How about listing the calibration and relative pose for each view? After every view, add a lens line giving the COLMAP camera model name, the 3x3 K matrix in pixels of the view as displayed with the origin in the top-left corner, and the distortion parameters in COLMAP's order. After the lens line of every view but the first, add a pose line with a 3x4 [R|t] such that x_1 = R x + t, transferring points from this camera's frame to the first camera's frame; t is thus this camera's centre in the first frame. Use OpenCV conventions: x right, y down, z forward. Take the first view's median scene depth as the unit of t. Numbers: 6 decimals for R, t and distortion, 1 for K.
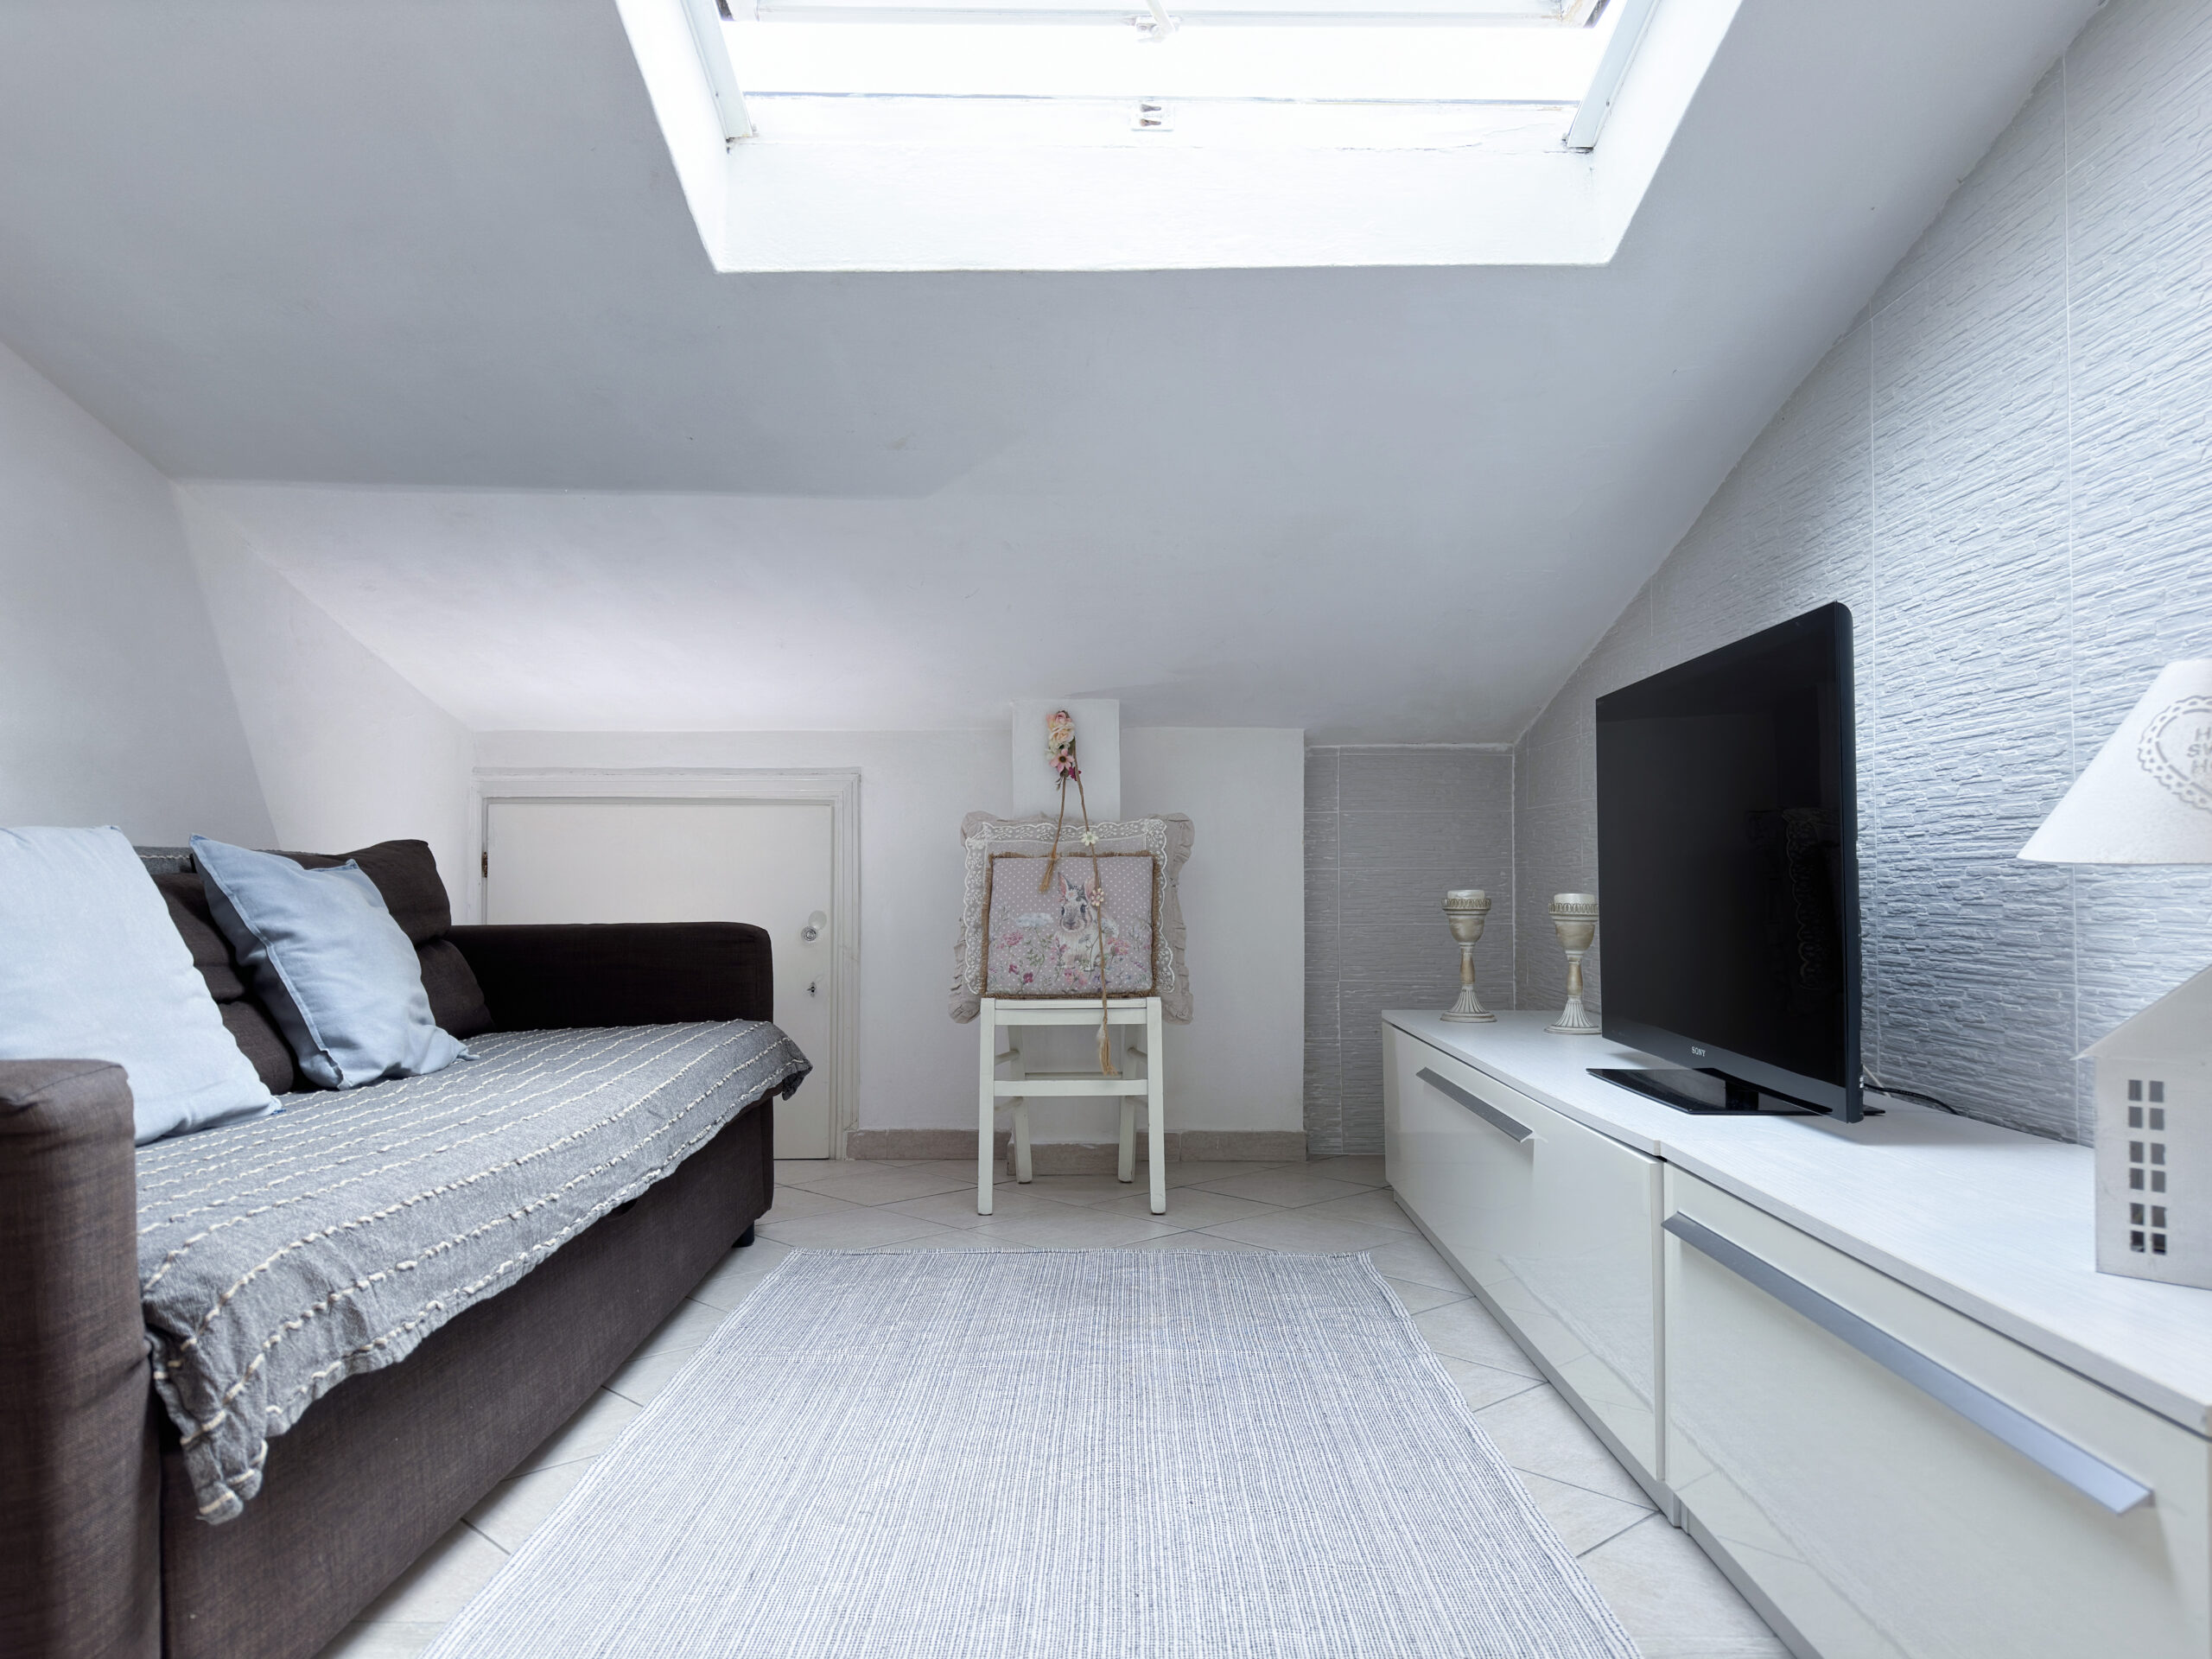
lens RADIAL K [[1557.7, 0, 1086.8], [0, 1557.7, 839.1], [0, 0, 1]] dist [0.068180, -0.089468]
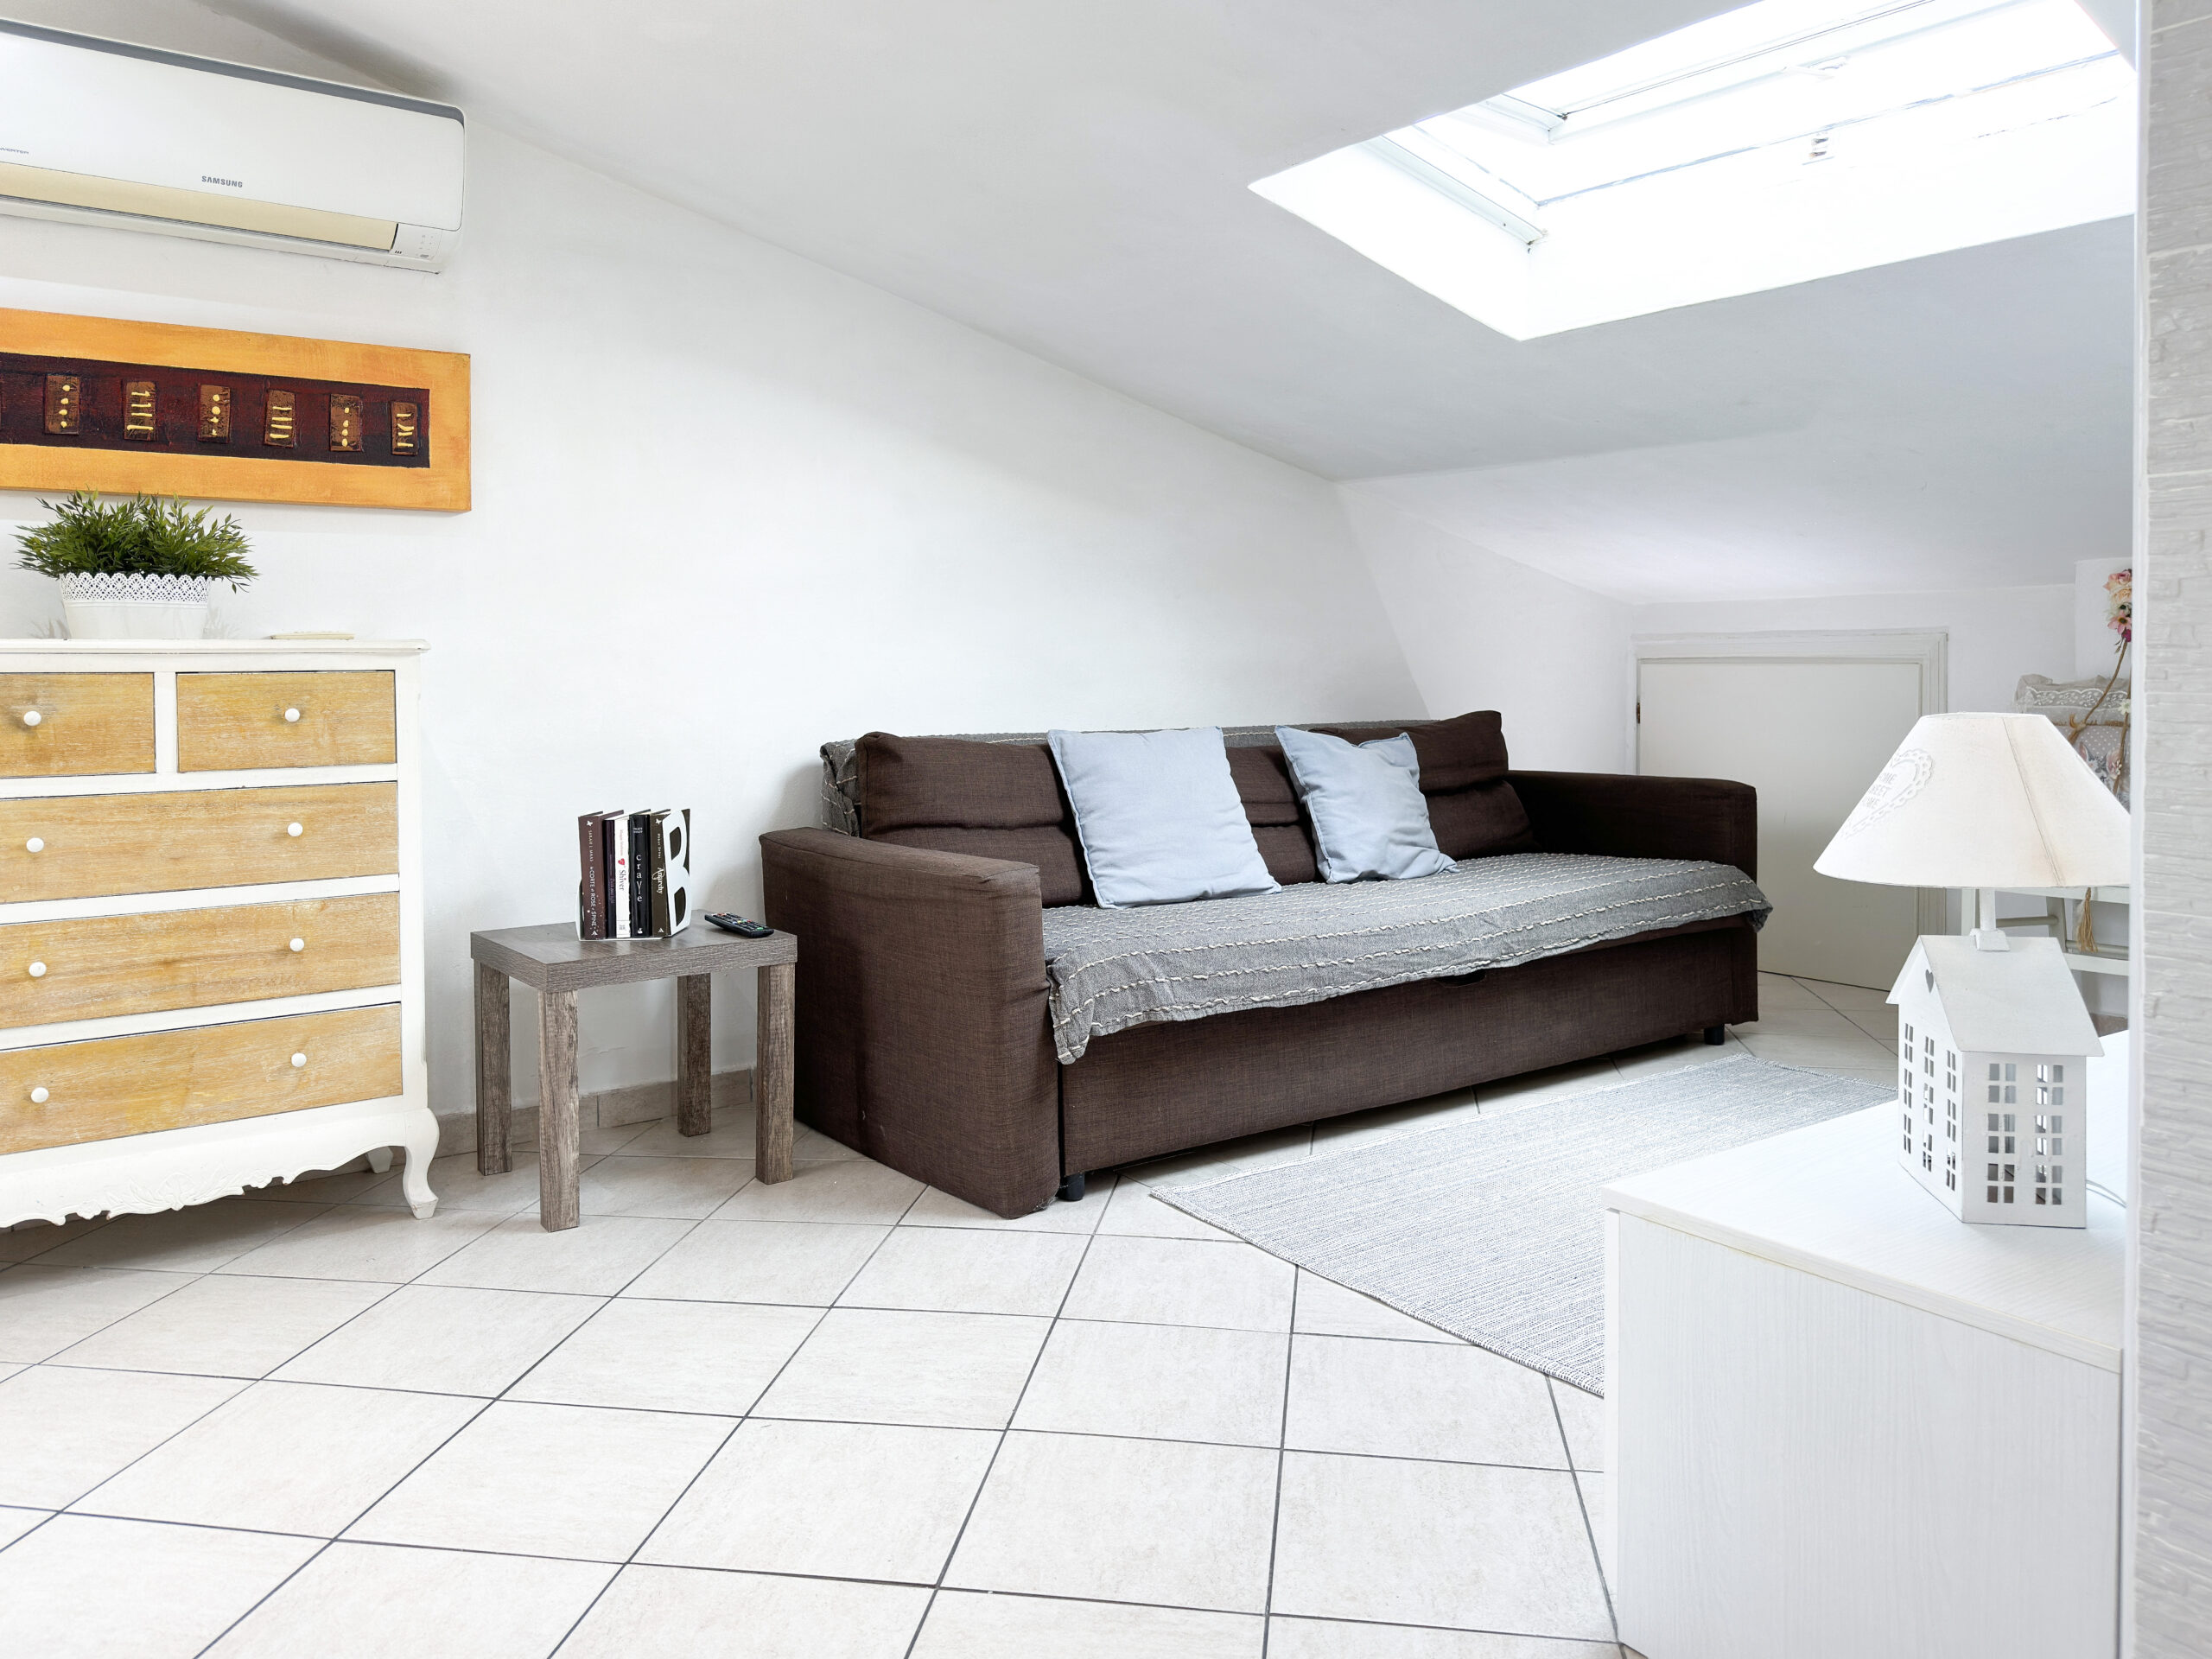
lens RADIAL K [[1698.5, 0, 1144.5], [0, 1698.5, 673.9], [0, 0, 1]] dist [0.035303, -0.070801]
pose [[0.613547, 0.006683, -0.789630, 0.769097], [0.025236, 0.999287, 0.028066, -0.109626], [0.789255, -0.037147, 0.612941, -0.223519]]
